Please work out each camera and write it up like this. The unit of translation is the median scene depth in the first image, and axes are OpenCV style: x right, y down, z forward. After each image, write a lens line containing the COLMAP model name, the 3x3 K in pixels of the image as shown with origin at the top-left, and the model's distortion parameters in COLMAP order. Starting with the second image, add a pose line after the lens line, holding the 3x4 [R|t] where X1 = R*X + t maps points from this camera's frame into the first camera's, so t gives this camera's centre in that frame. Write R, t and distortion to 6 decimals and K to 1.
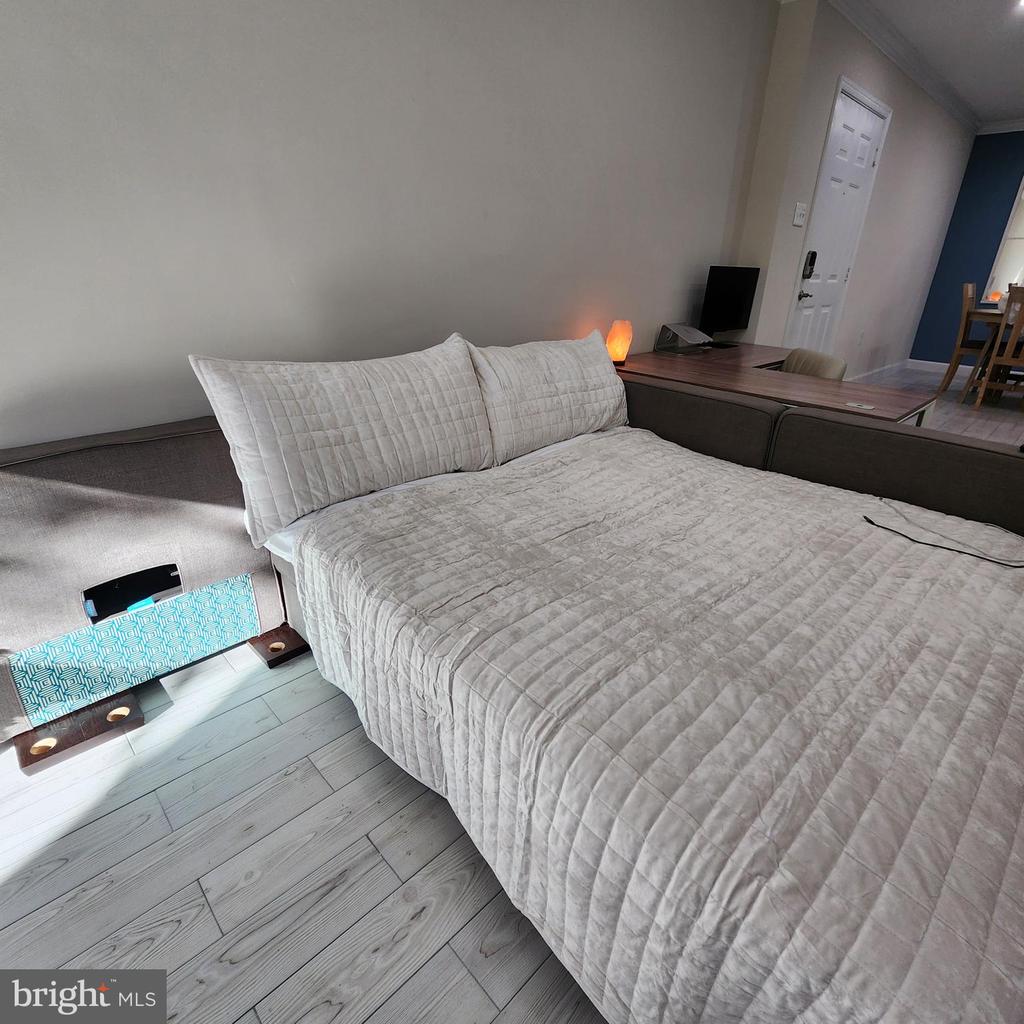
lens RADIAL K [[560.9, 0, 525.2], [0, 560.9, 512.0], [0, 0, 1]] dist [-0.002311, 0.001532]
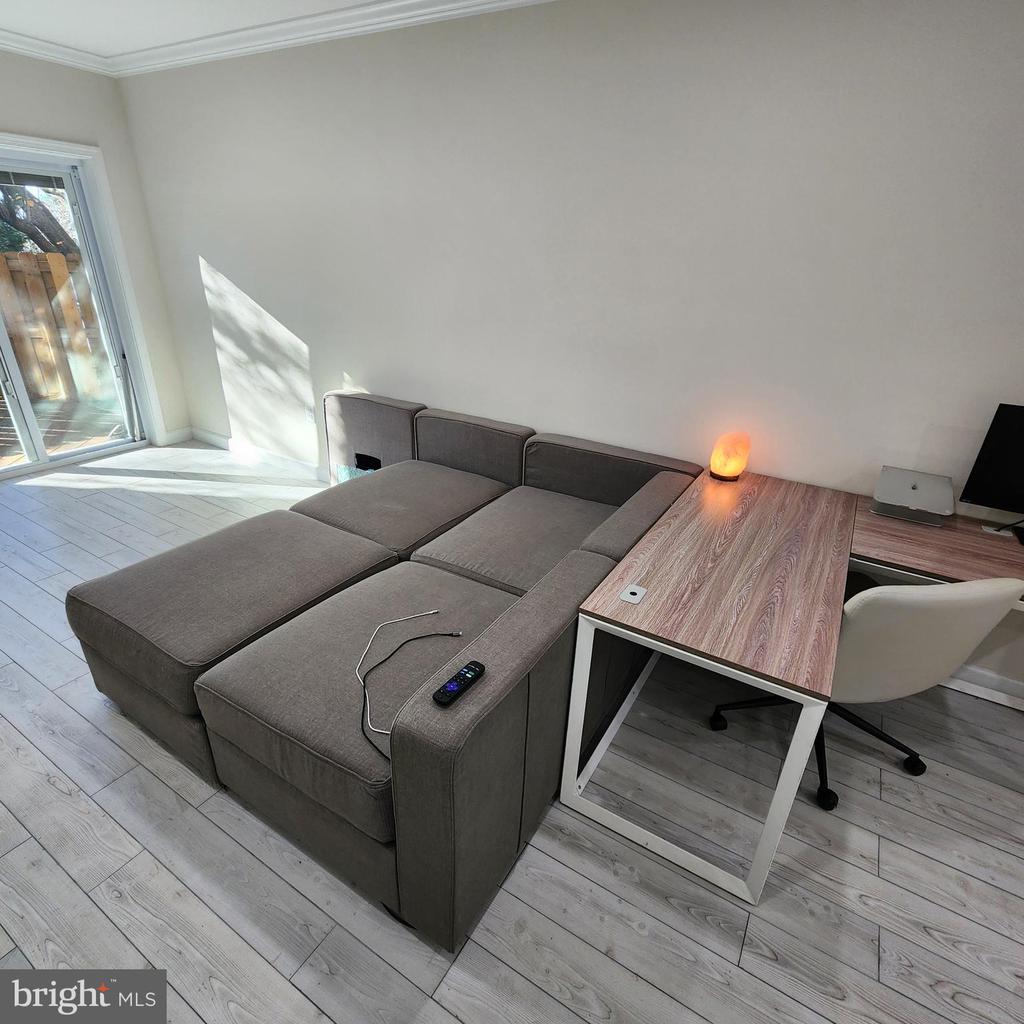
lens RADIAL K [[560.9, 0, 525.2], [0, 560.9, 512.0], [0, 0, 1]] dist [-0.002311, 0.001532]
pose [[0.256058, 0.393074, -0.883135, 1.464081], [-0.424354, 0.866564, 0.262660, -0.521429], [0.868538, 0.307506, 0.388693, 0.664481]]
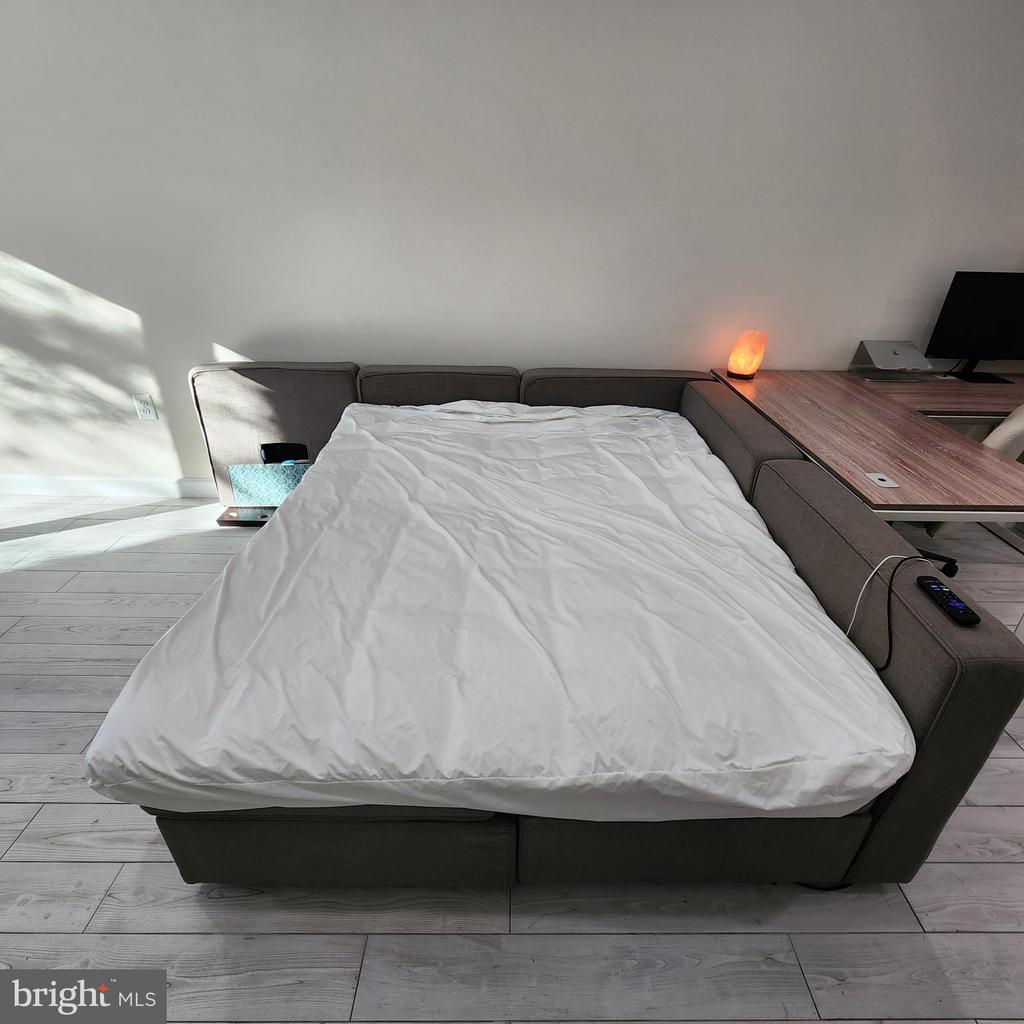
lens RADIAL K [[560.9, 0, 525.2], [0, 560.9, 512.0], [0, 0, 1]] dist [-0.002311, 0.001532]
pose [[0.720334, 0.318942, -0.615951, 0.901345], [-0.283657, 0.945816, 0.158020, -0.160728], [0.632975, 0.060891, 0.771774, 0.123261]]
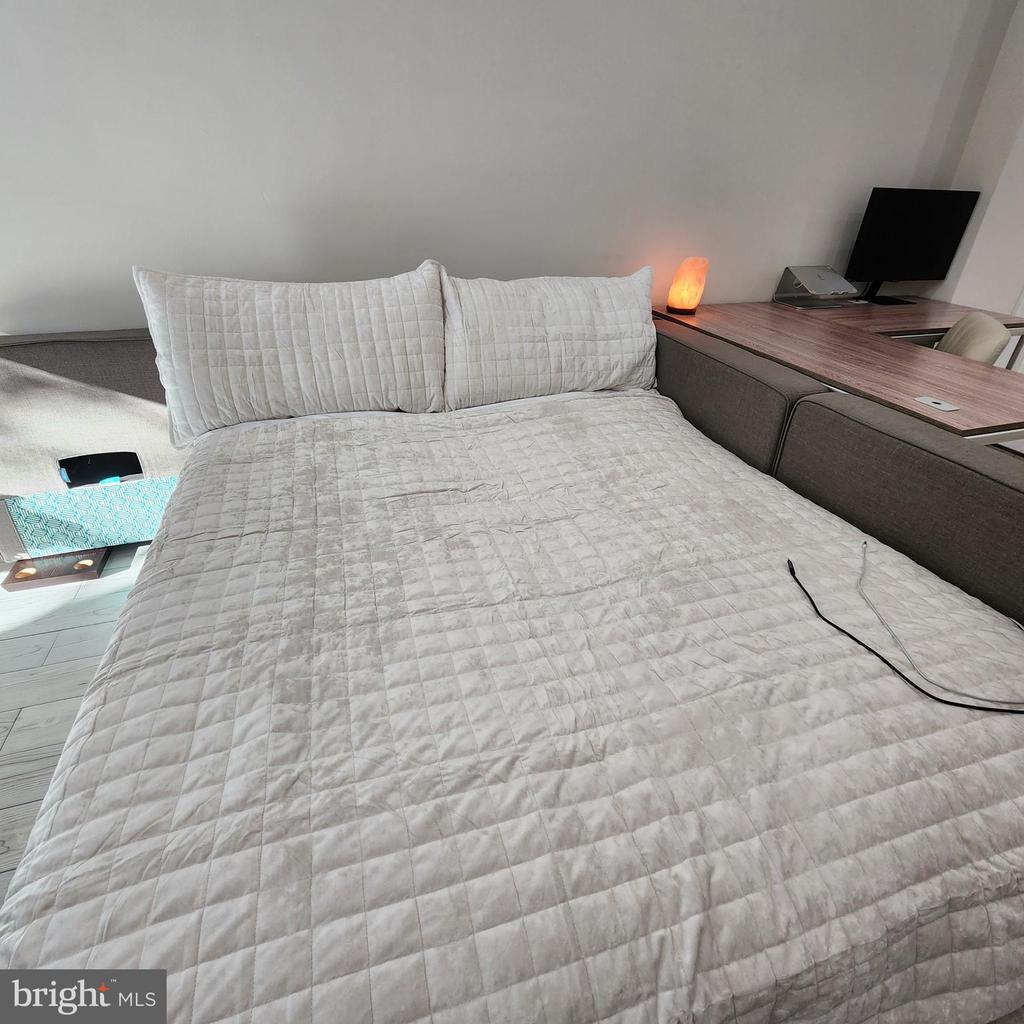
lens RADIAL K [[560.9, 0, 525.2], [0, 560.9, 512.0], [0, 0, 1]] dist [-0.002311, 0.001532]
pose [[0.902489, 0.216386, -0.372413, 0.532052], [-0.177089, 0.974595, 0.137127, -0.084287], [0.392624, -0.057805, 0.917881, 0.233301]]
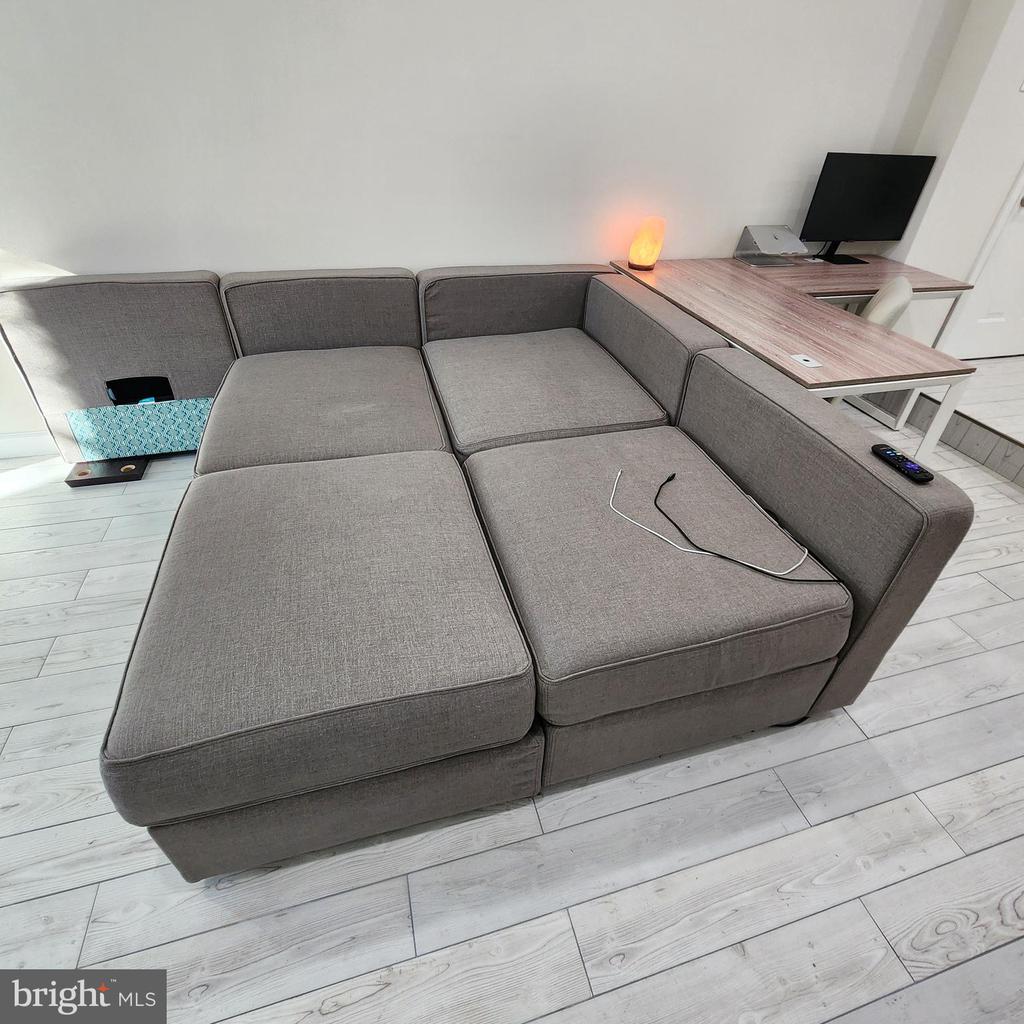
lens RADIAL K [[560.9, 0, 525.2], [0, 560.9, 512.0], [0, 0, 1]] dist [-0.002311, 0.001532]
pose [[0.880221, 0.293203, -0.373154, 0.746463], [-0.211446, 0.946252, 0.244738, -0.115263], [0.424855, -0.136522, 0.894908, 0.075165]]
